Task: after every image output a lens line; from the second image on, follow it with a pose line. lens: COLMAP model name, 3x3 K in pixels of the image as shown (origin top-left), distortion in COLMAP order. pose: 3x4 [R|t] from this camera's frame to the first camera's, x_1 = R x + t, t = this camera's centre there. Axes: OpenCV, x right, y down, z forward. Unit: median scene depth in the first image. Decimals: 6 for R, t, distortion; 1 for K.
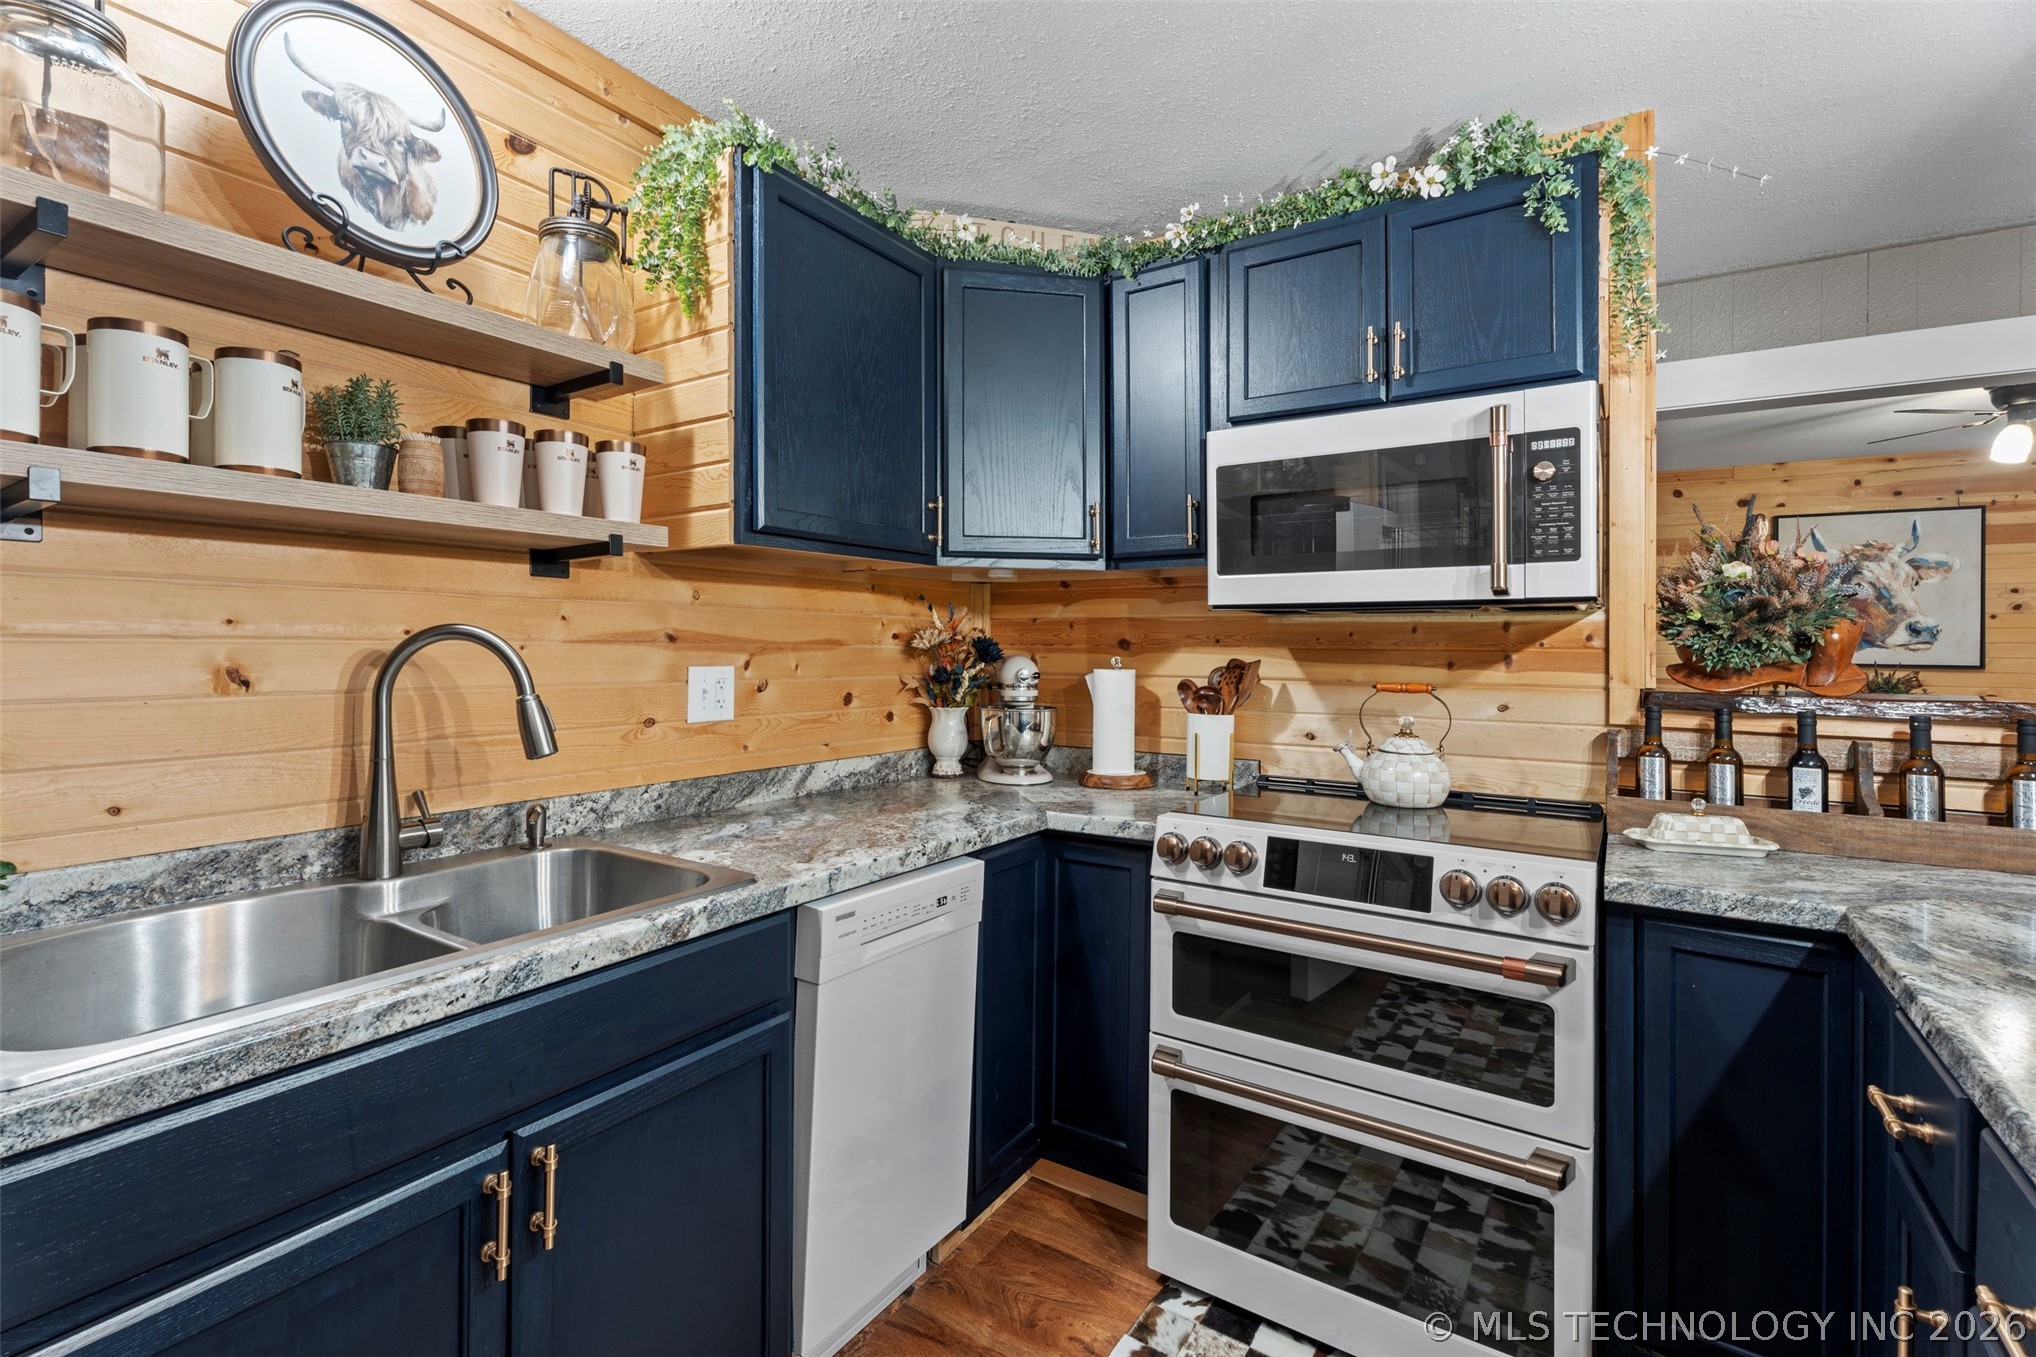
lens RADIAL K [[915.3, 0, 1022.9], [0, 915.3, 637.3], [0, 0, 1]] dist [0.001220, -0.000046]
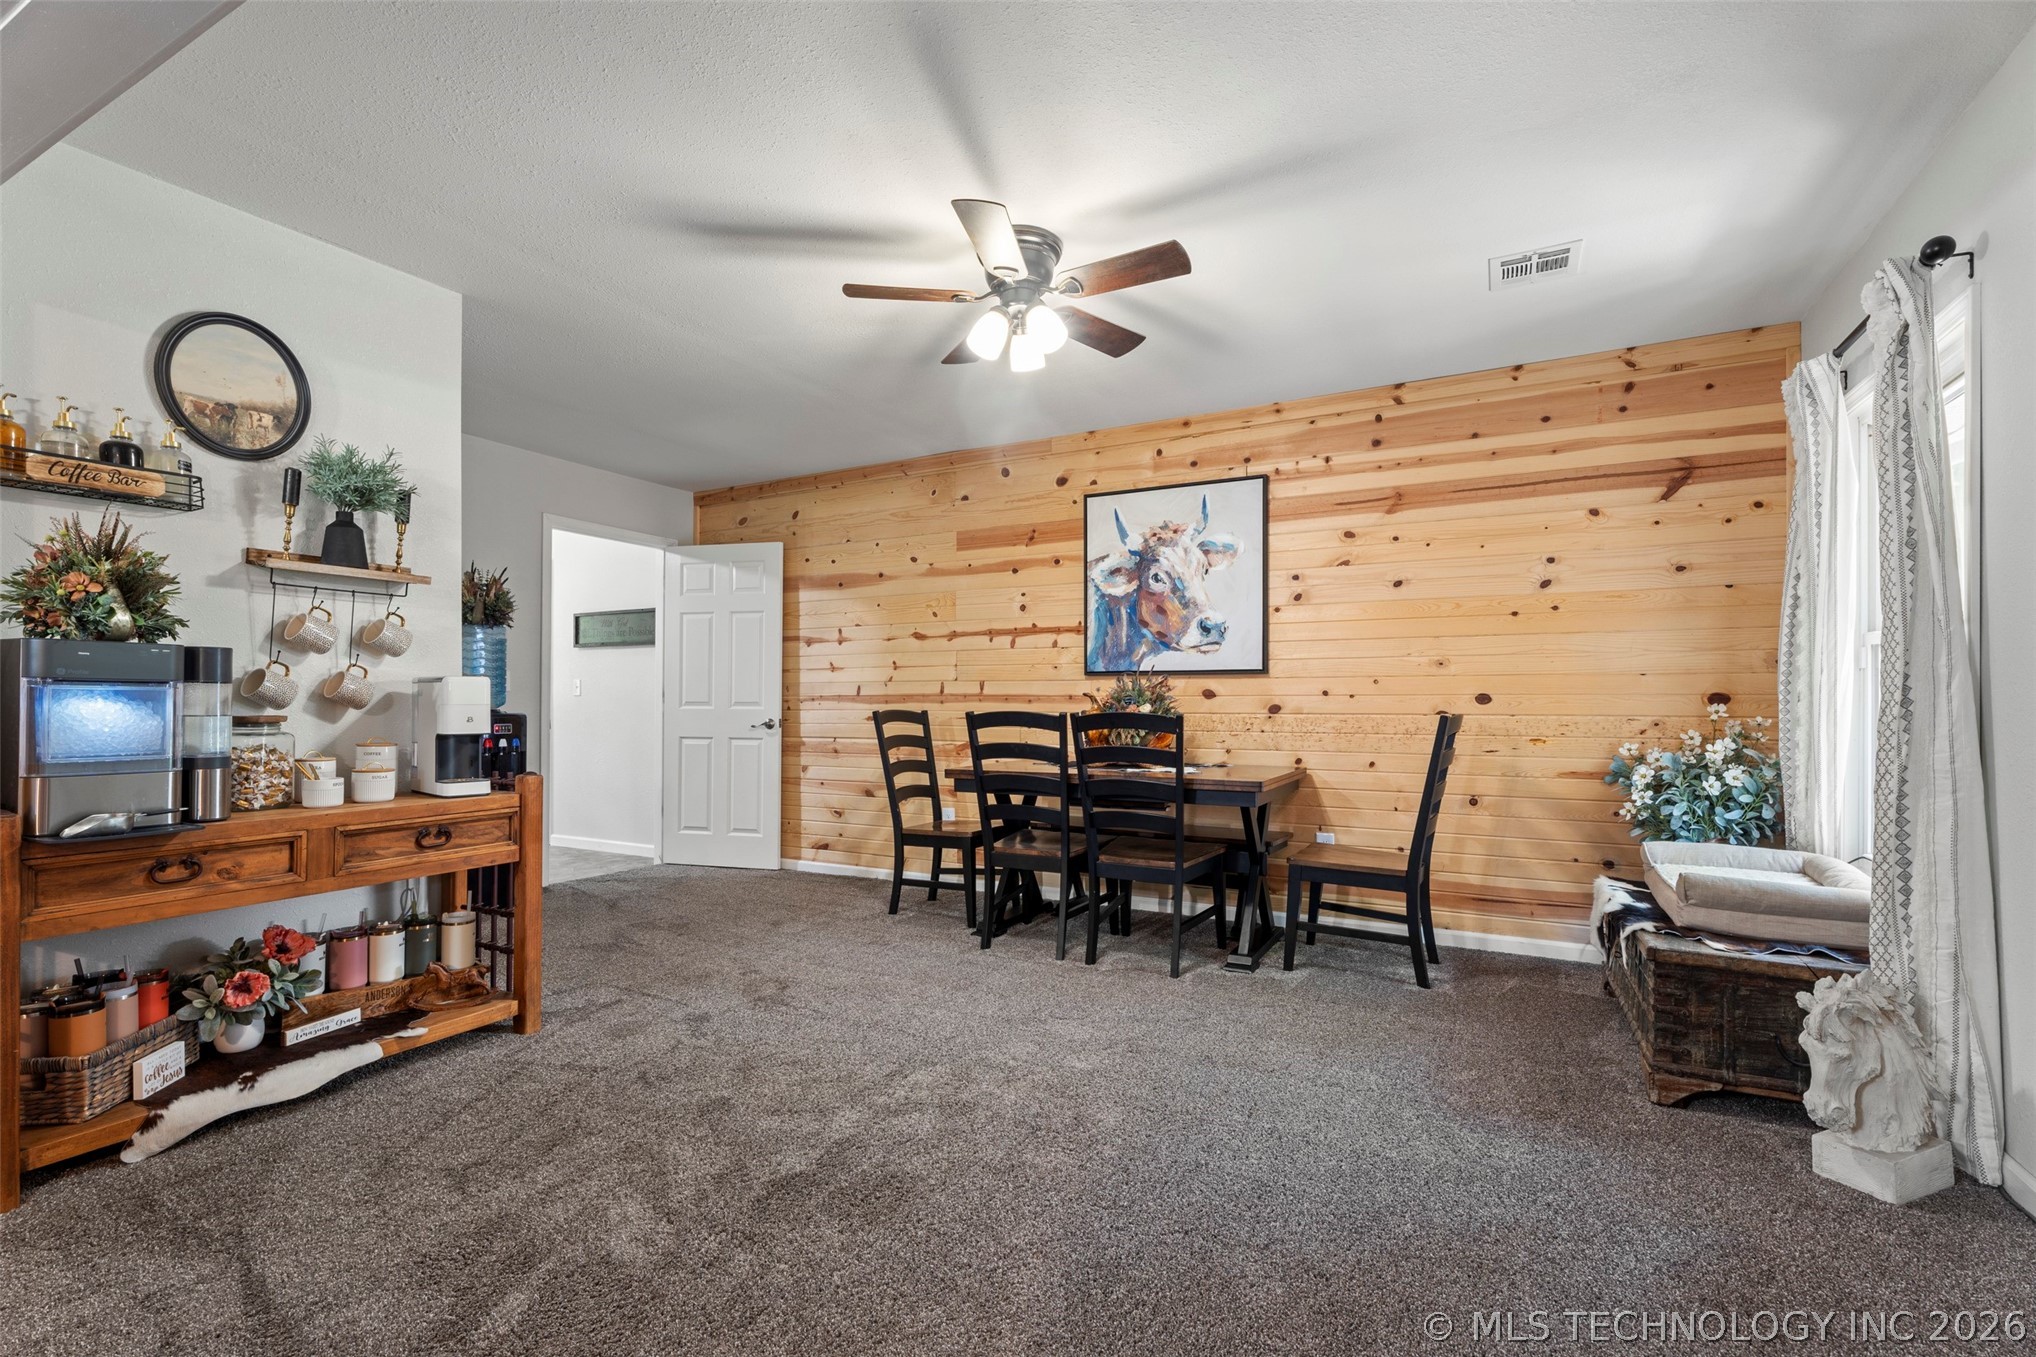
lens RADIAL K [[904.3, 0, 1018.0], [0, 904.3, 678.5], [0, 0, 1]] dist [0.001318, 0.000020]
pose [[0.997523, -0.011335, 0.069428, 1.820912], [0.011745, 0.999916, -0.005505, 0.097103], [-0.069360, 0.006307, 0.997572, 0.487277]]
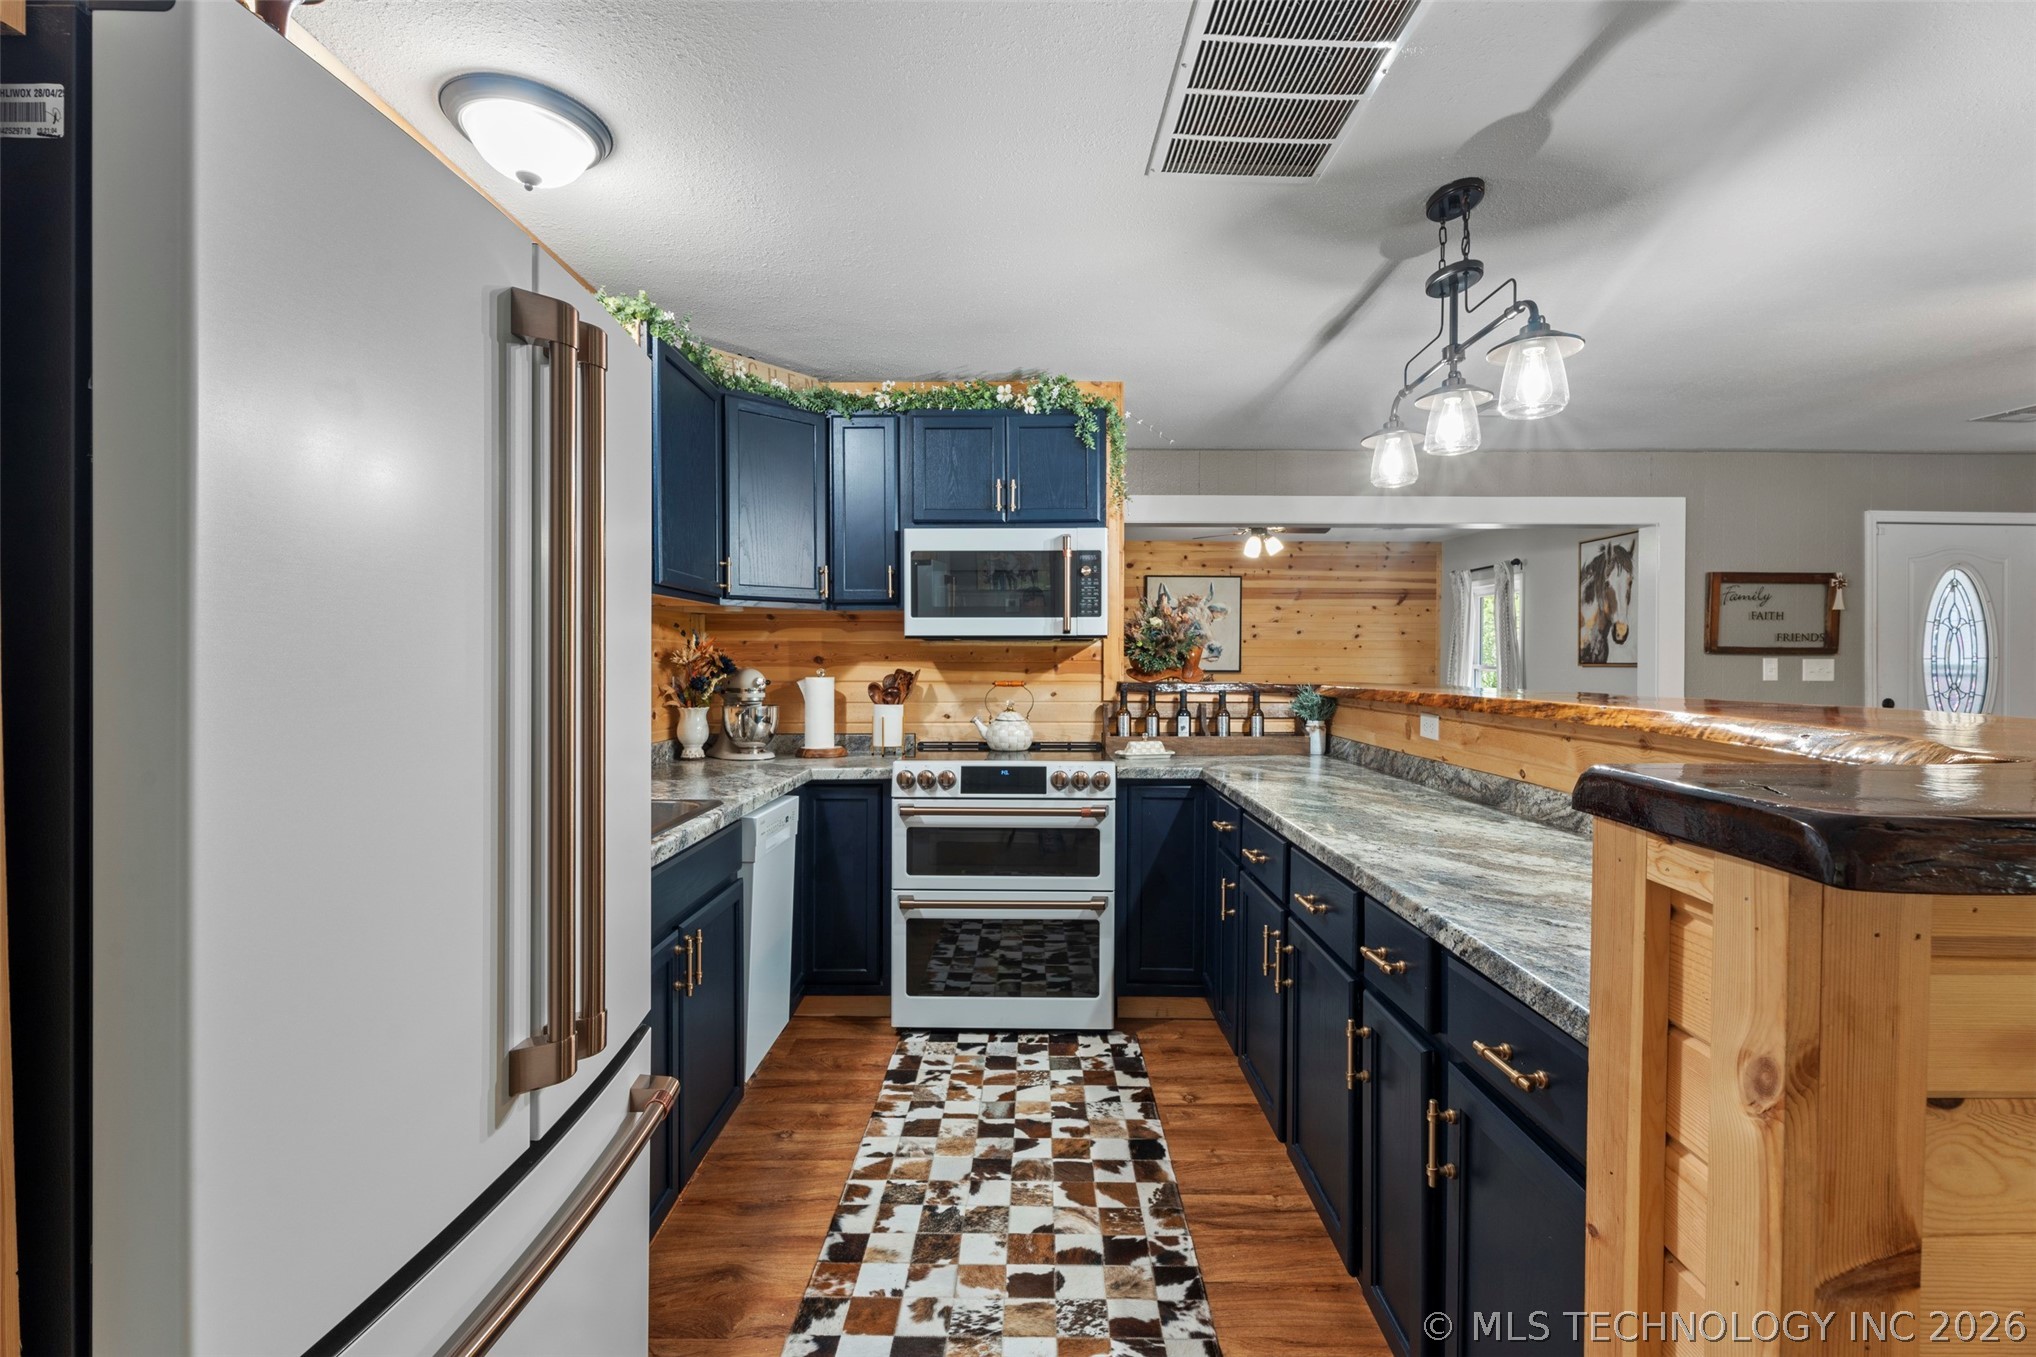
lens RADIAL K [[927.8, 0, 1018.0], [0, 927.8, 678.5], [0, 0, 1]] dist [0.000532, -0.000687]
pose [[0.838702, -0.015433, 0.544371, -0.564445], [0.000131, 0.999604, 0.028137, -0.005455], [-0.544590, -0.023527, 0.838372, -0.525790]]
